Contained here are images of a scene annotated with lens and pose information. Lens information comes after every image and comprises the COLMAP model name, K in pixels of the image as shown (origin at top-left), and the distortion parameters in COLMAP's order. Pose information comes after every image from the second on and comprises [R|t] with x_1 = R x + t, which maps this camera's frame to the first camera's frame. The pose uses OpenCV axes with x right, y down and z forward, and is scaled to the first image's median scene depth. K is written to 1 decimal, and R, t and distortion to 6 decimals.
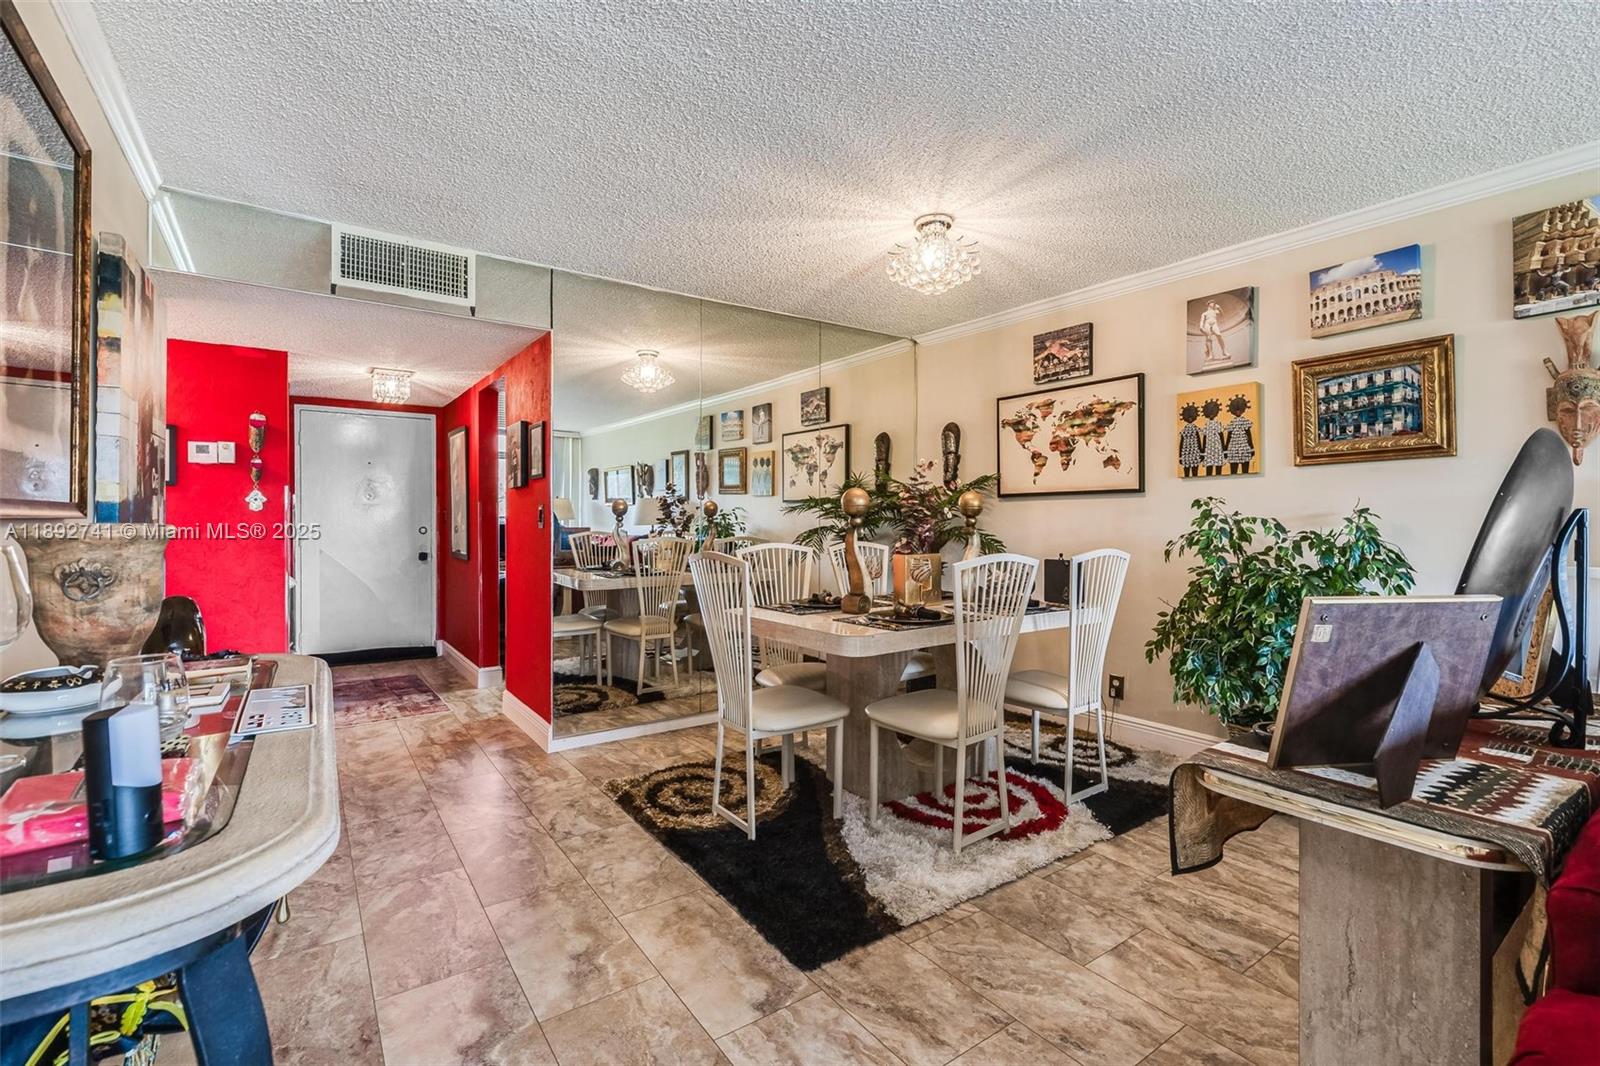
lens RADIAL K [[716.1, 0, 803.8], [0, 716.1, 521.9], [0, 0, 1]] dist [0.002902, 0.000260]
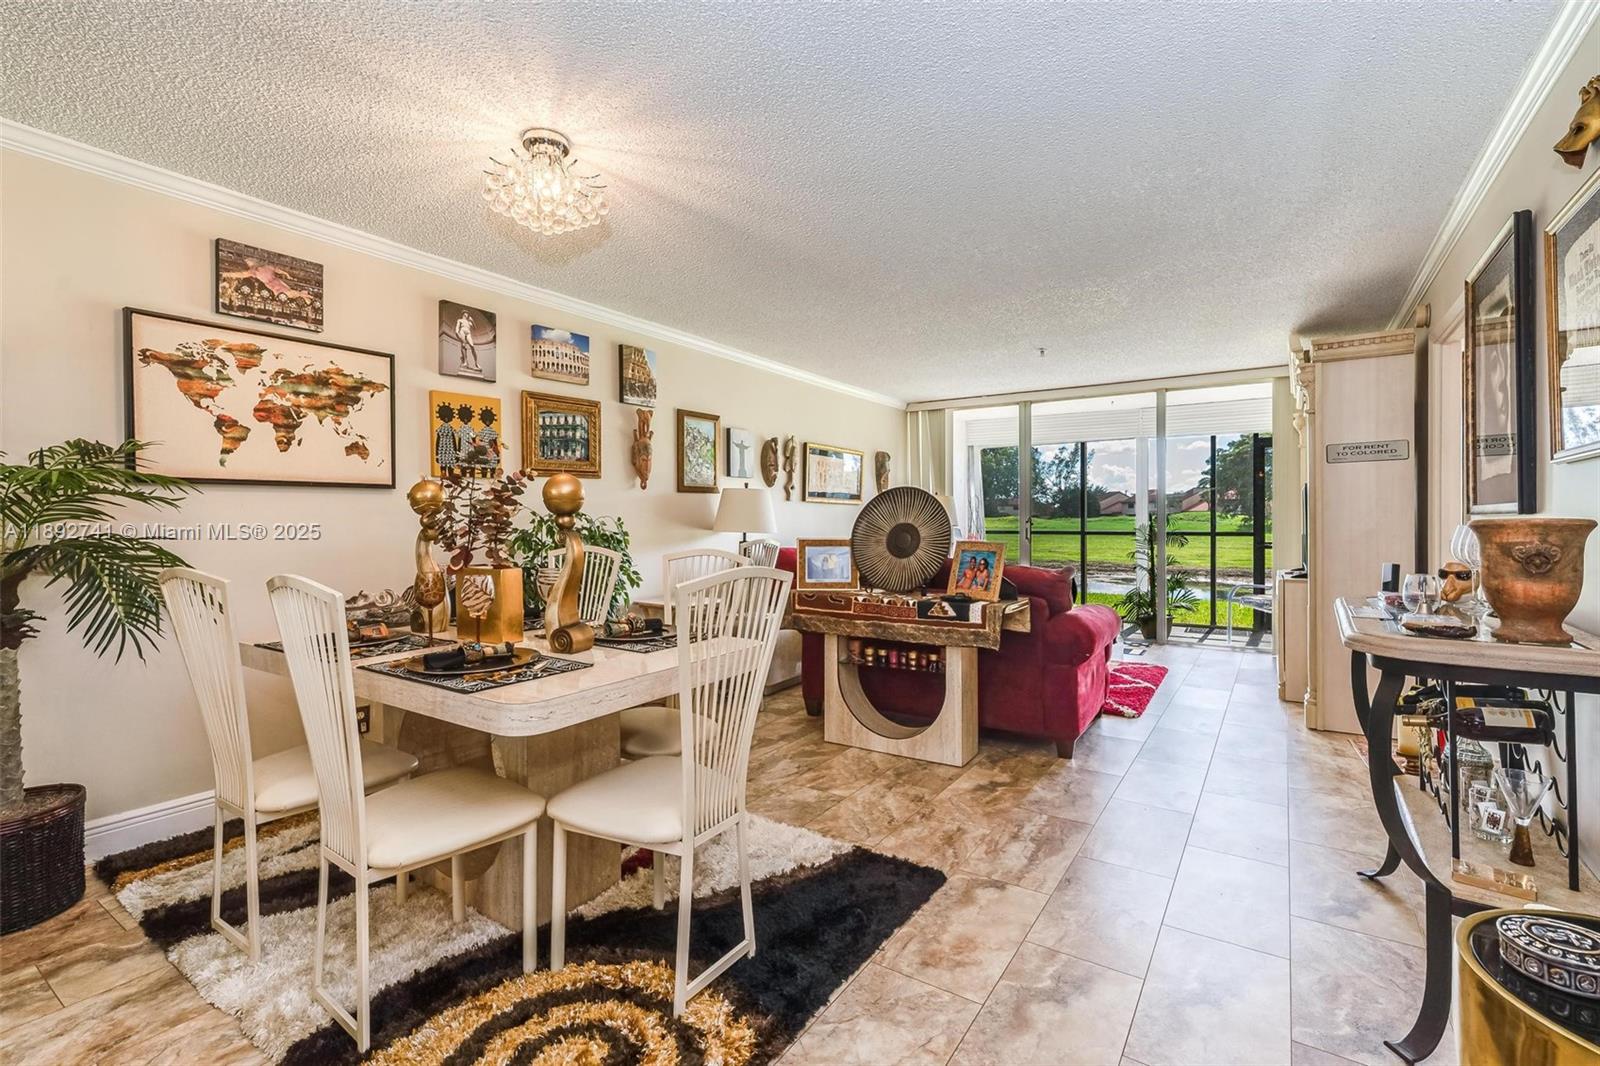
lens RADIAL K [[713.1, 0, 802.6], [0, 713.1, 521.7], [0, 0, 1]] dist [-0.000233, -0.000146]
pose [[-0.352146, -0.003956, 0.935937, -0.529855], [0.007365, 0.999948, 0.006998, -0.002675], [-0.935916, 0.009357, -0.352098, 0.823873]]
